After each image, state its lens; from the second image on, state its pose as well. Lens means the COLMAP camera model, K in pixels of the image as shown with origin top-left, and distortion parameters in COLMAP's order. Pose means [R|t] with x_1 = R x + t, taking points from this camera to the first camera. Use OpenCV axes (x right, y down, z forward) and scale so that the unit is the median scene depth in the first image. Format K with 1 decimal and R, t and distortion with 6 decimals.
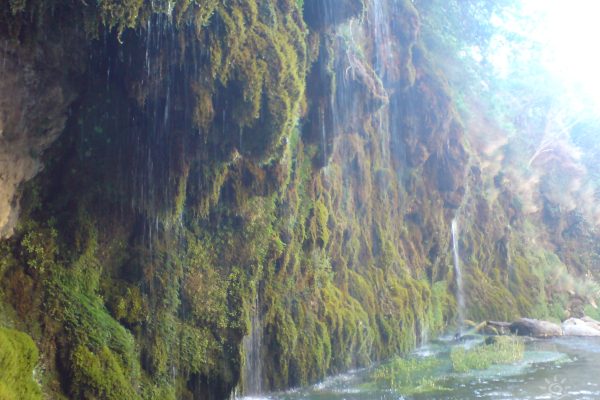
lens RADIAL K [[608.1, 0, 298.7], [0, 608.1, 211.8], [0, 0, 1]] dist [-0.053871, -0.000884]
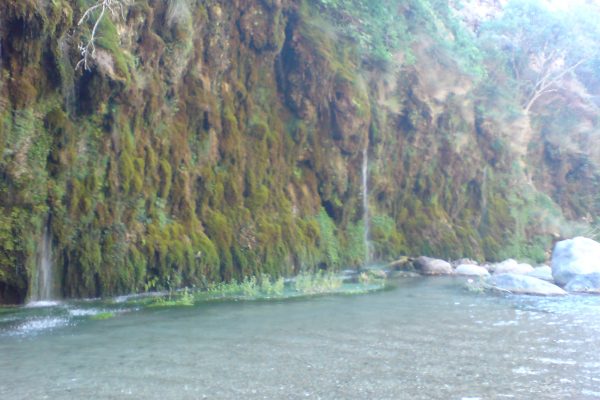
lens RADIAL K [[608.1, 0, 298.7], [0, 608.1, 211.8], [0, 0, 1]] dist [-0.053871, -0.000884]
pose [[0.978313, 0.023503, -0.205794, 0.257173], [-0.000529, 0.993822, 0.110986, -0.017067], [0.207131, -0.108470, 0.972281, -0.068948]]
